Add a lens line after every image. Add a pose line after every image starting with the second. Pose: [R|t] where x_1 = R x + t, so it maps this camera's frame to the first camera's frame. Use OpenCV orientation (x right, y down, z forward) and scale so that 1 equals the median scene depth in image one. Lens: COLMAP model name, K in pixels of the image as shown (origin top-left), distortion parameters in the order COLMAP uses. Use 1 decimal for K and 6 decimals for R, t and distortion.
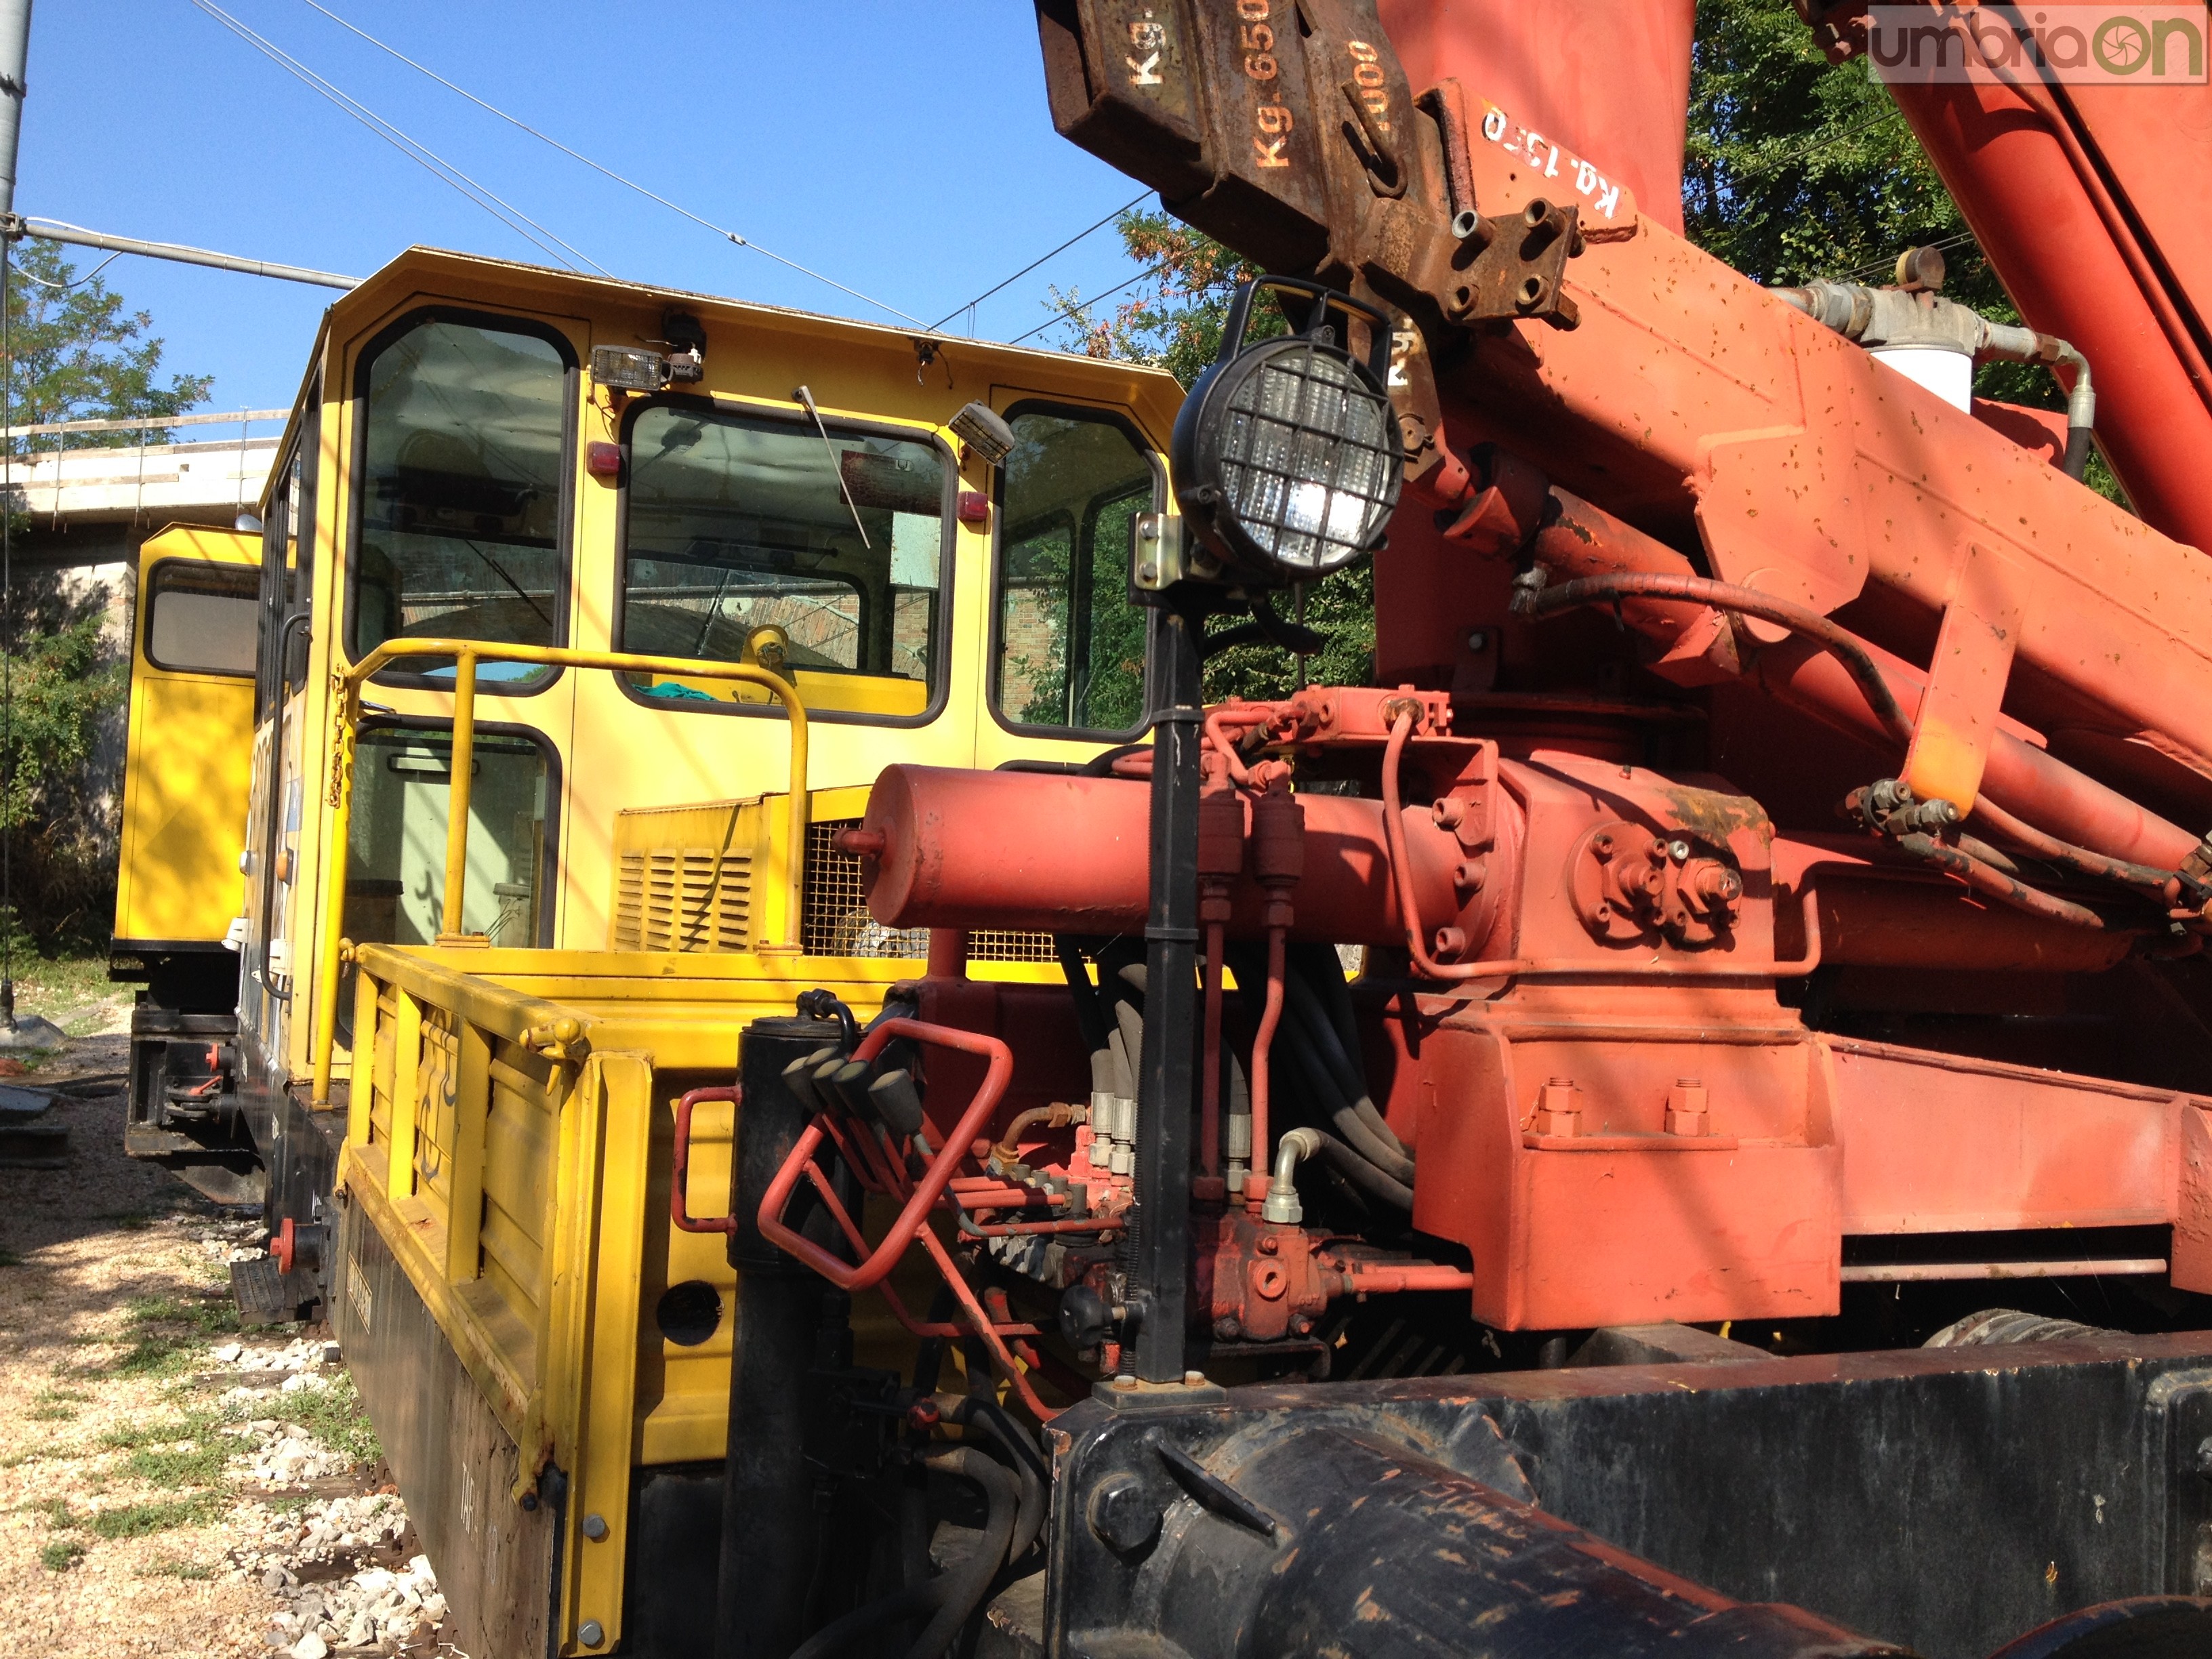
lens RADIAL K [[2069.7, 0, 1110.5], [0, 2069.7, 863.3], [0, 0, 1]] dist [0.142721, -0.286482]
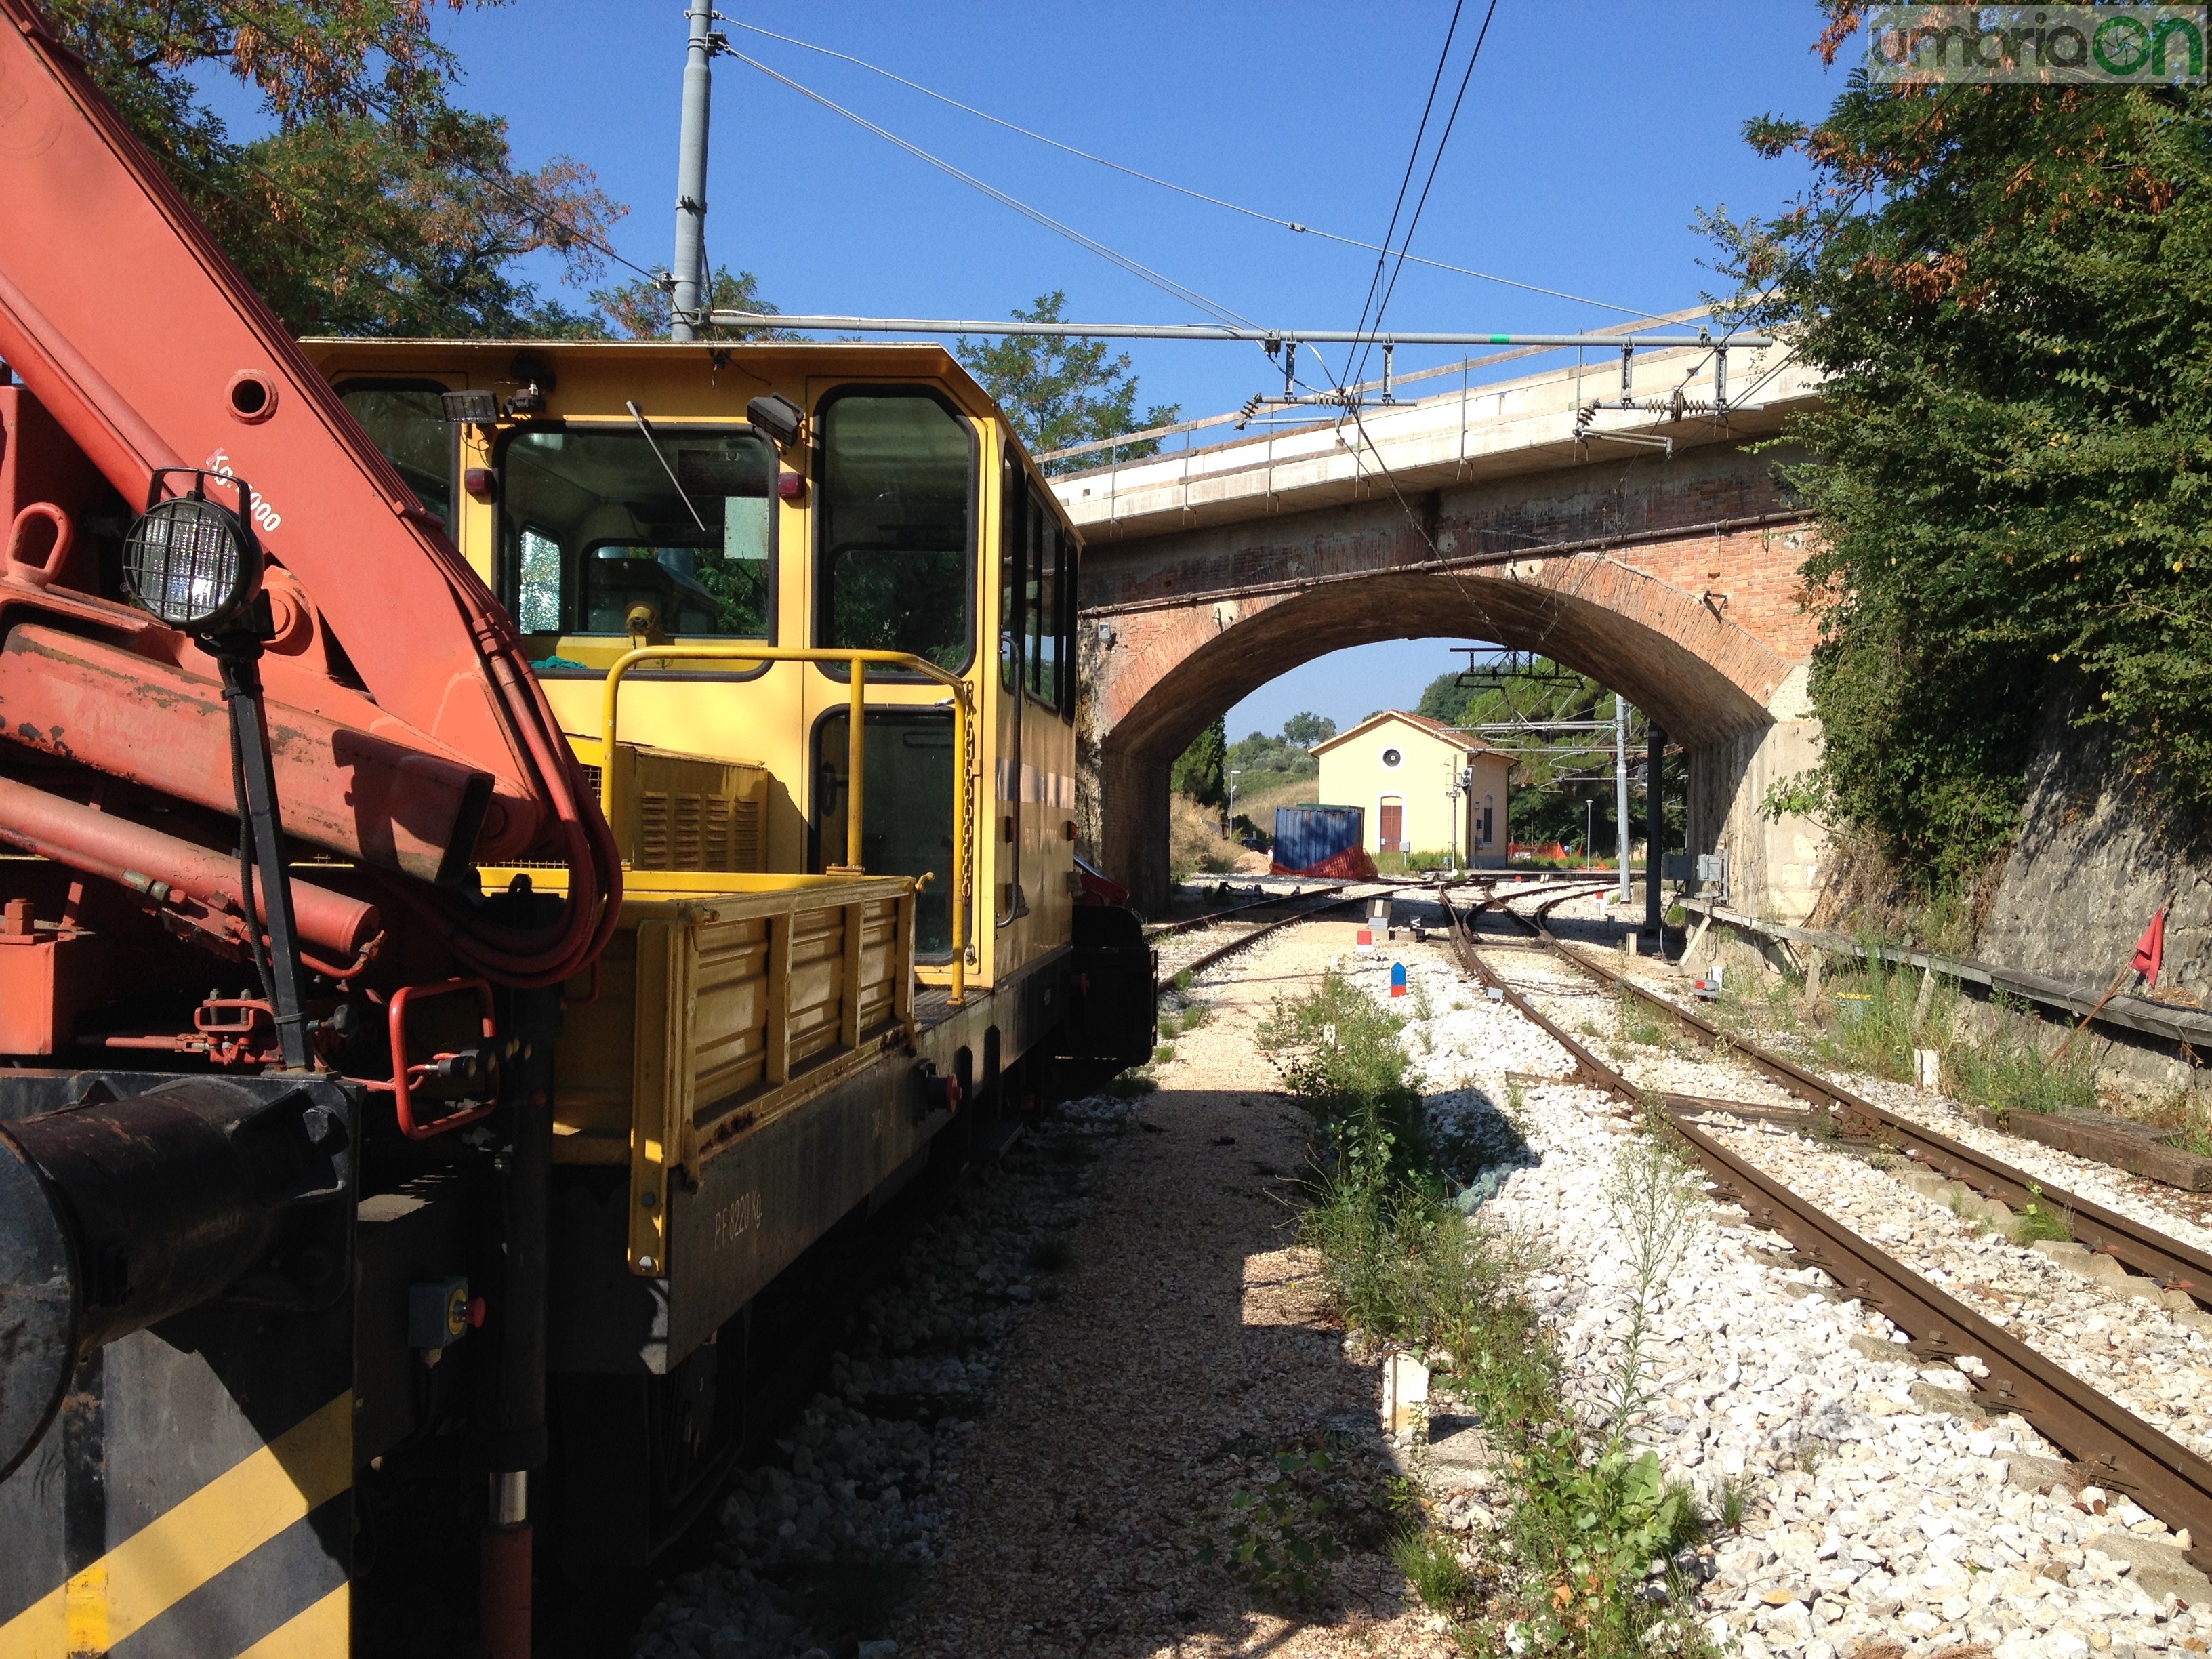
lens RADIAL K [[2069.7, 0, 1110.5], [0, 2069.7, 863.3], [0, 0, 1]] dist [0.142721, -0.286482]
pose [[0.876287, -0.018355, -0.481439, 0.126076], [0.024893, 0.999664, 0.007197, 0.006793], [0.481146, -0.018291, 0.876450, 0.012826]]
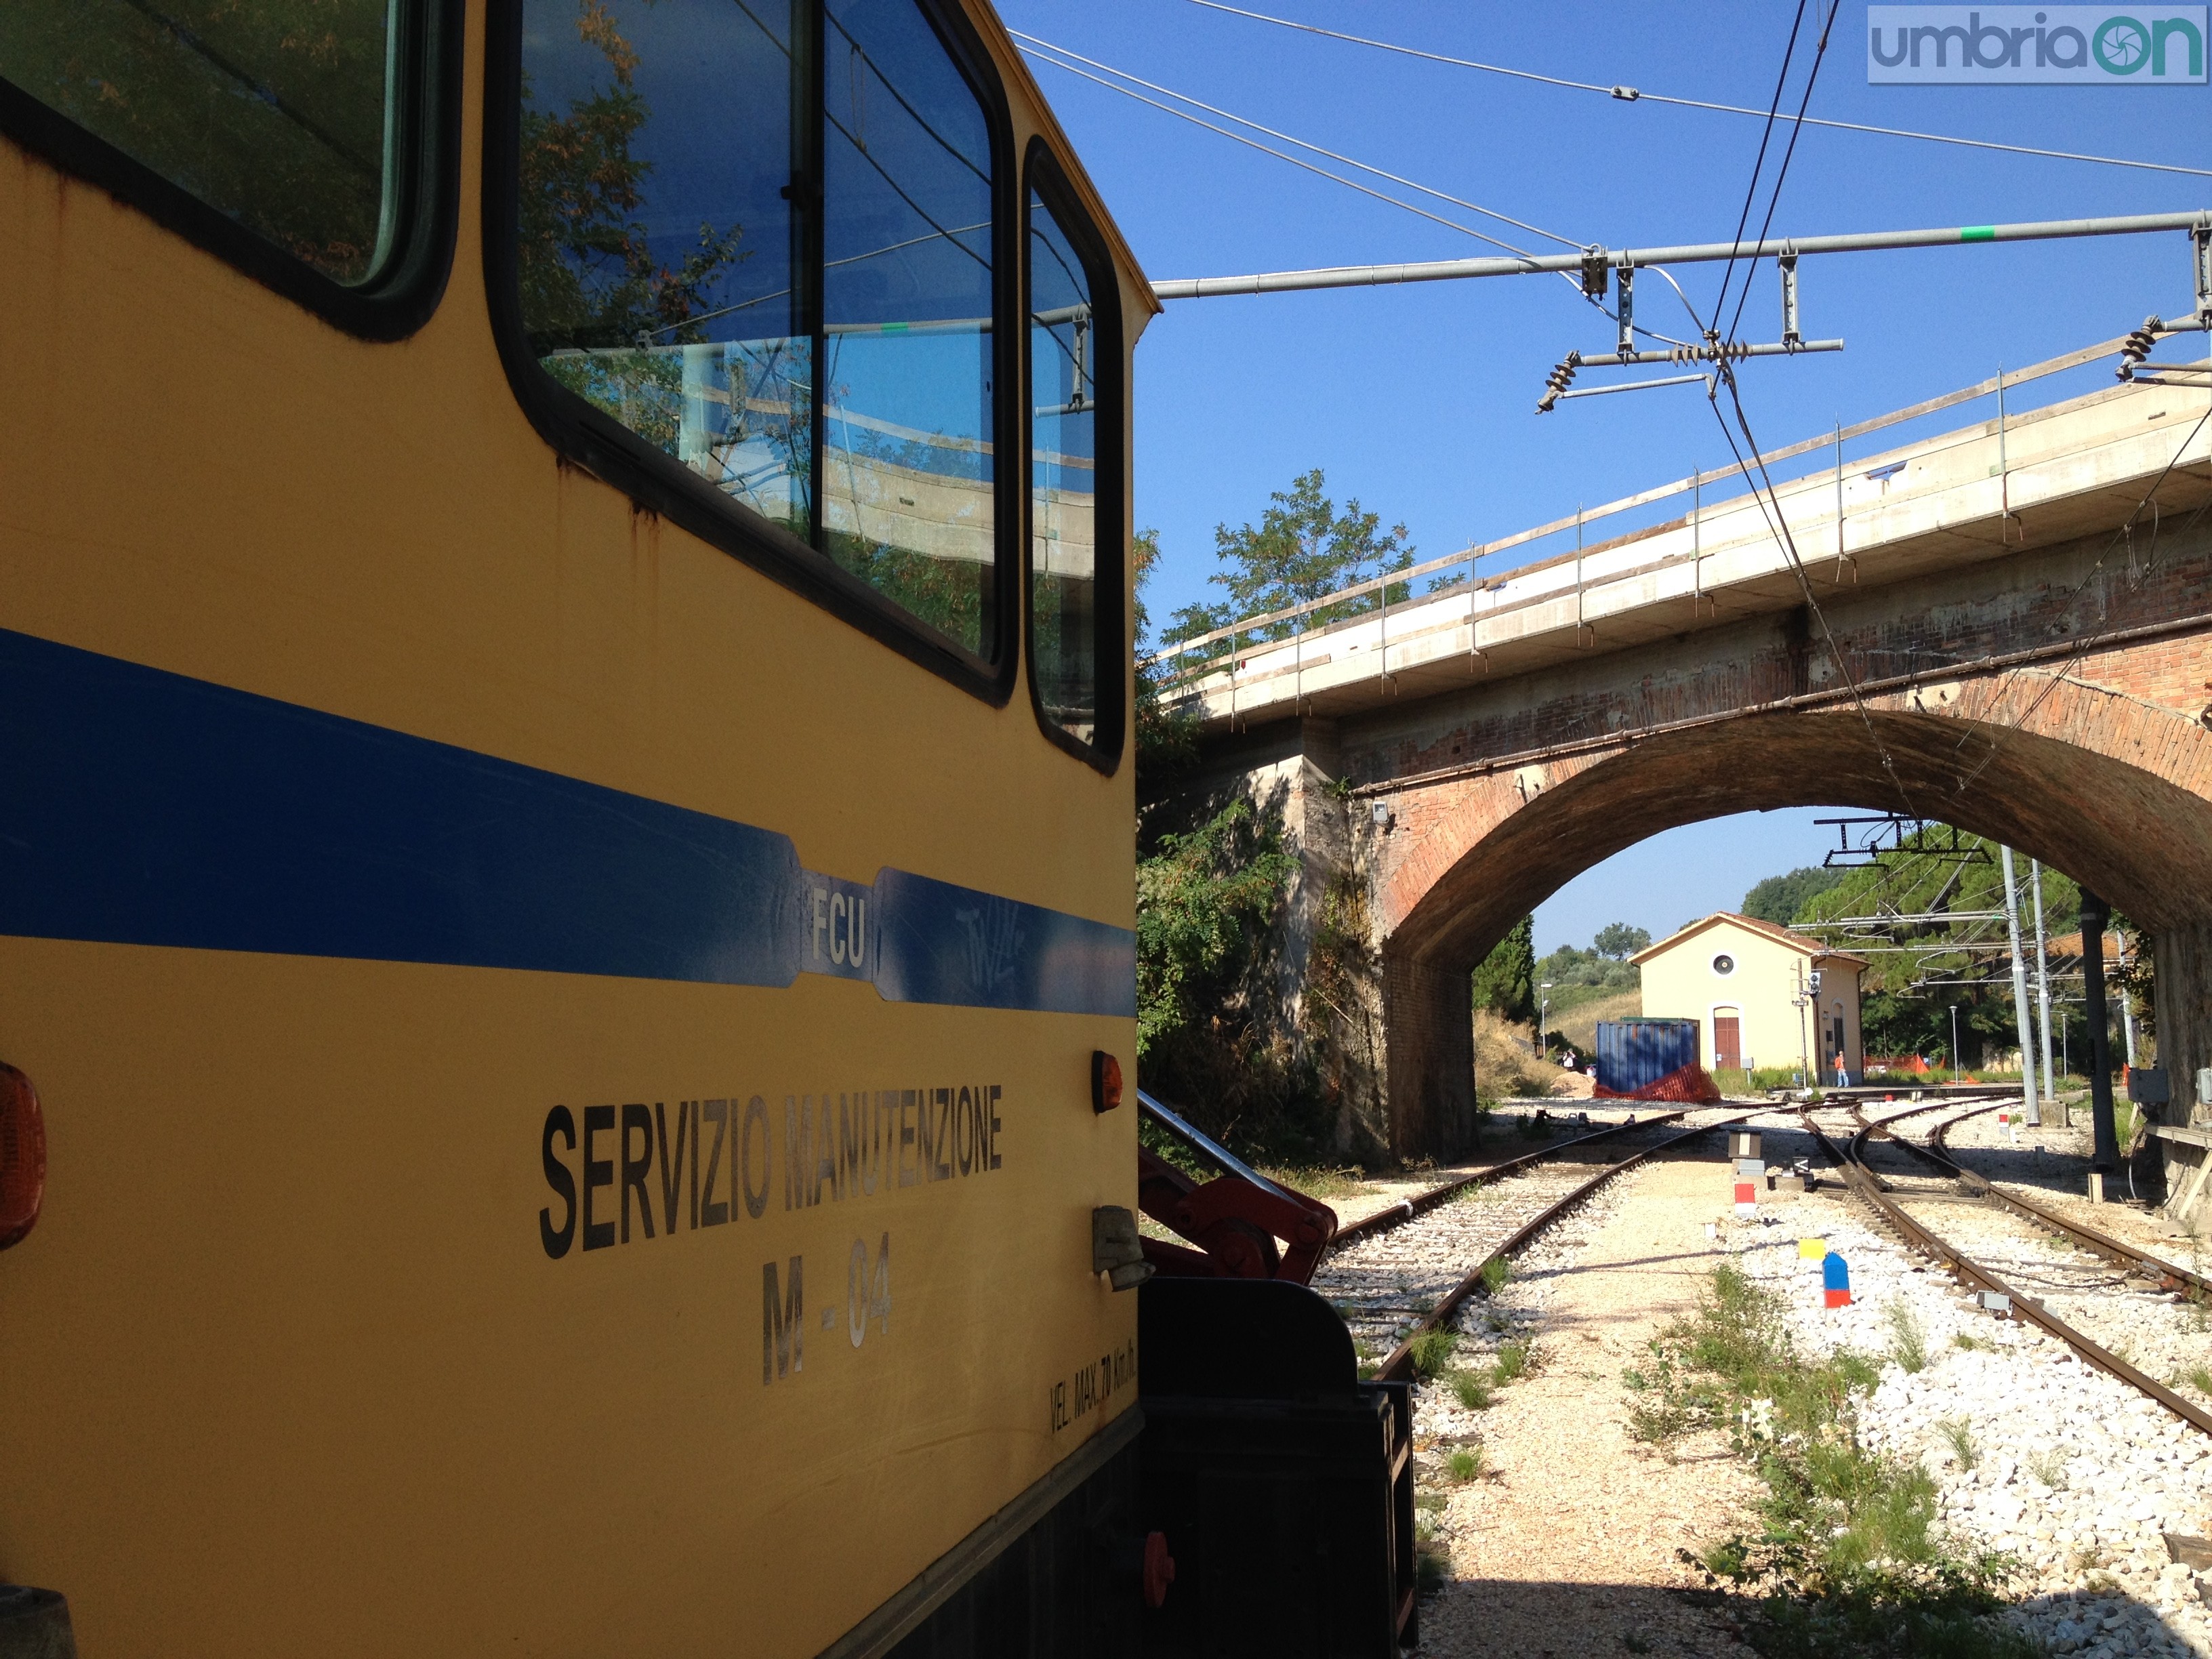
lens RADIAL K [[2069.7, 0, 1110.5], [0, 2069.7, 863.3], [0, 0, 1]] dist [0.142721, -0.286482]
pose [[0.796013, -0.103198, -0.596417, 0.031409], [0.049509, 0.993158, -0.105768, 0.003983], [0.603252, 0.054665, 0.795675, 0.205218]]
